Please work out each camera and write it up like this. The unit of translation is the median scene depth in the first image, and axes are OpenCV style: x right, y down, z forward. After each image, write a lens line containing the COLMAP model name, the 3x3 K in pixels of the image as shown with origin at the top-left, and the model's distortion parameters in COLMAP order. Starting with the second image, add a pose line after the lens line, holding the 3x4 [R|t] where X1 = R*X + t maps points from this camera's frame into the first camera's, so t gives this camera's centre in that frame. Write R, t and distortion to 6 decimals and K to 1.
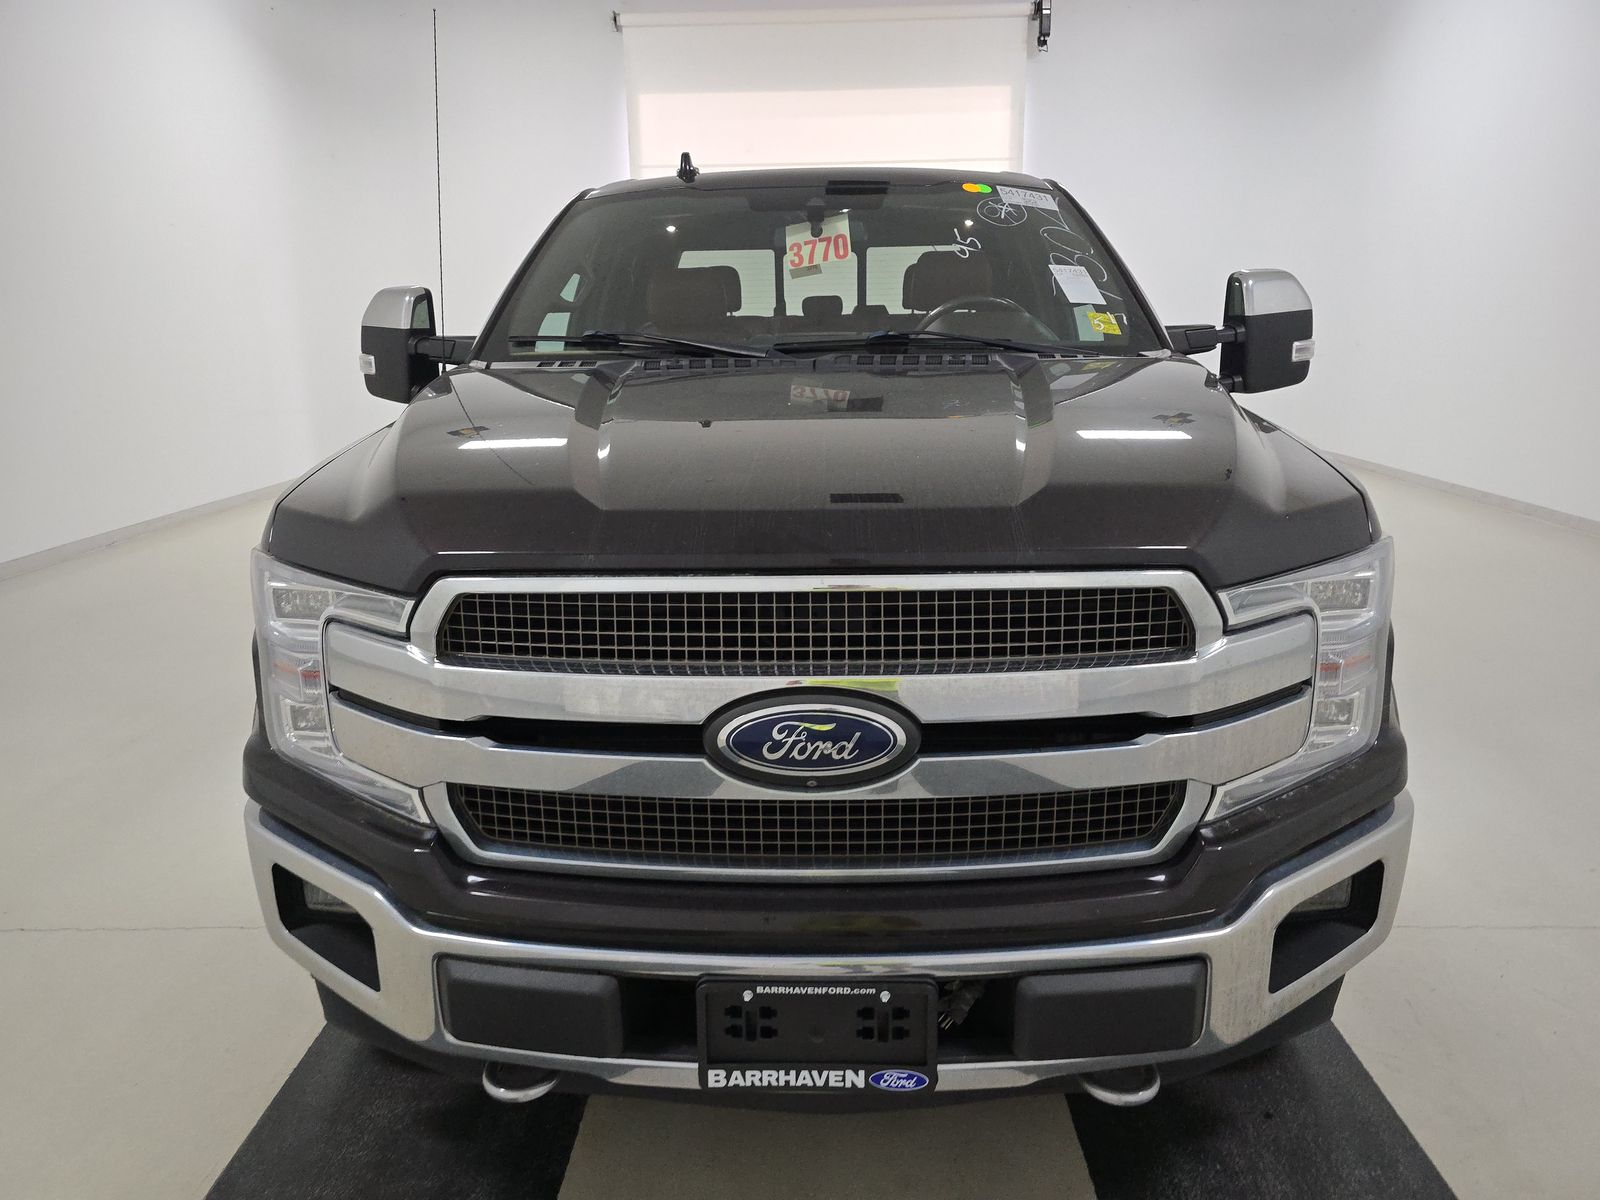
lens RADIAL K [[1069.9, 0, 791.7], [0, 1069.9, 596.4], [0, 0, 1]] dist [0.059435, -0.115600]
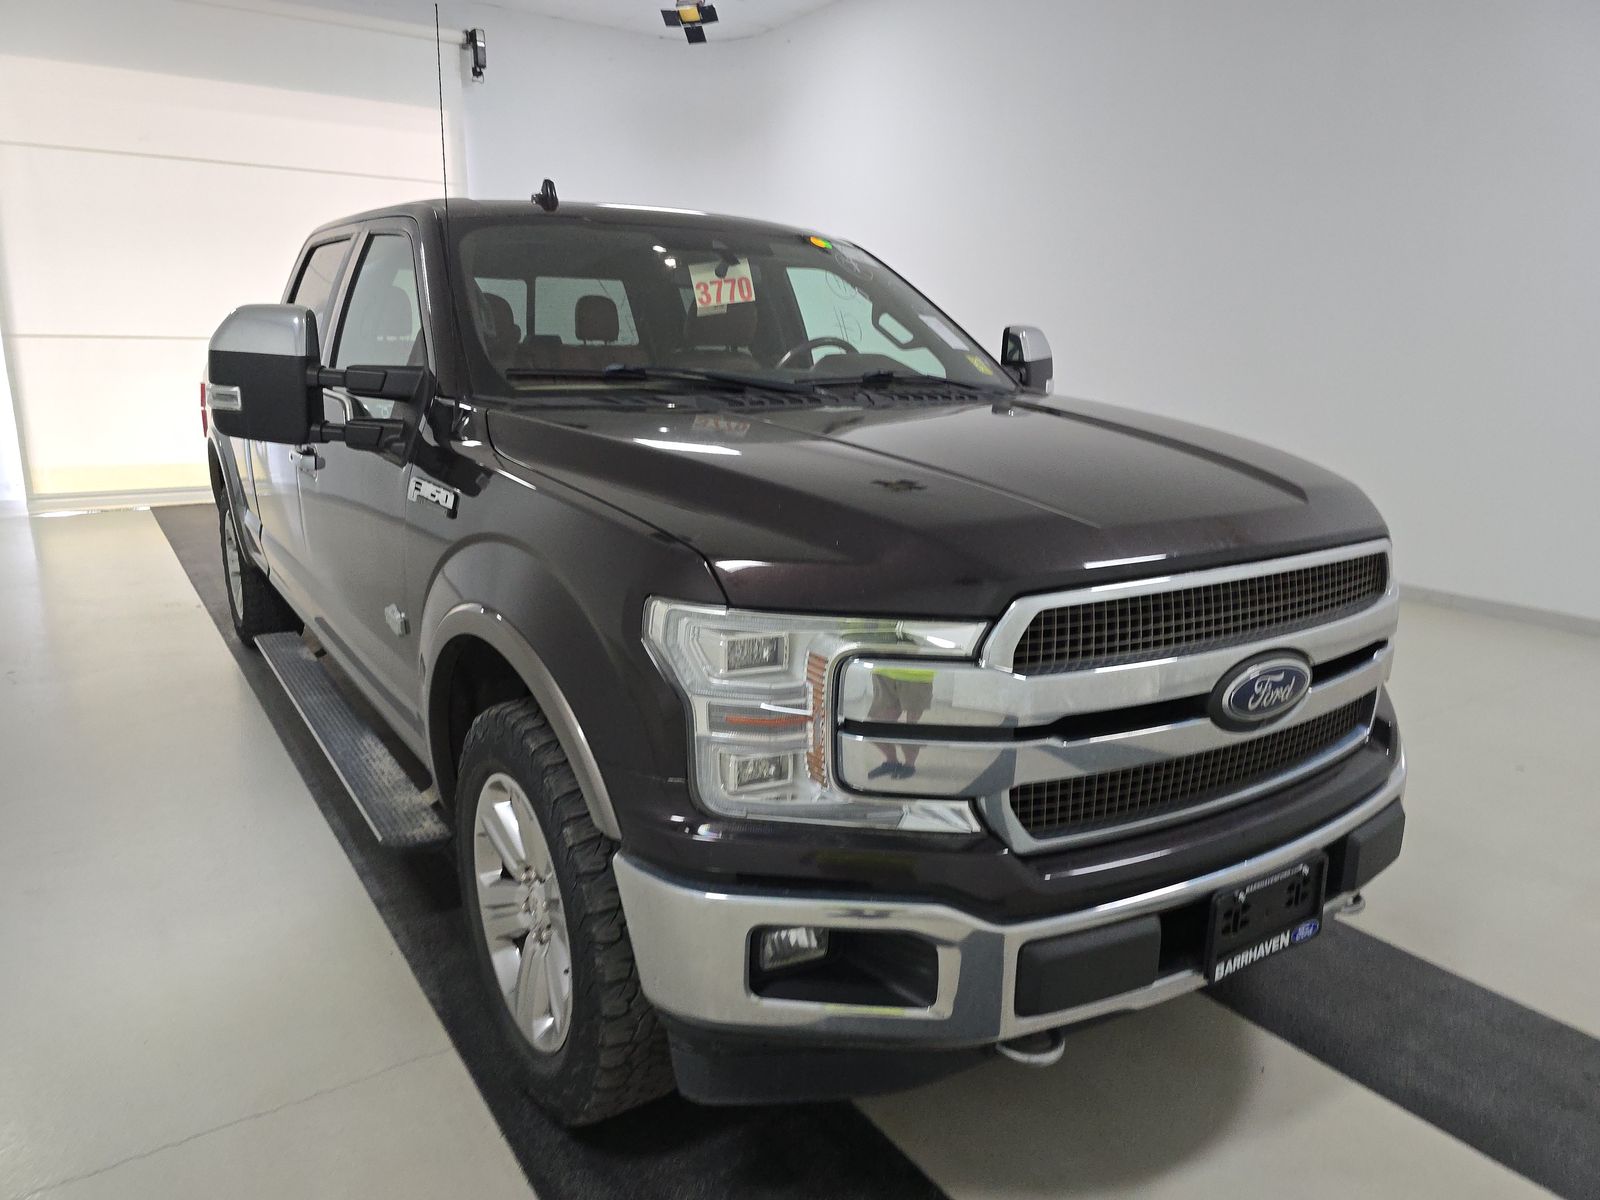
lens RADIAL K [[1069.9, 0, 791.7], [0, 1069.9, 596.4], [0, 0, 1]] dist [0.059435, -0.115600]
pose [[0.818890, -0.103907, 0.564467, -1.061141], [0.115935, 0.993149, 0.014628, -0.058997], [-0.562120, 0.053463, 0.825326, 0.203850]]
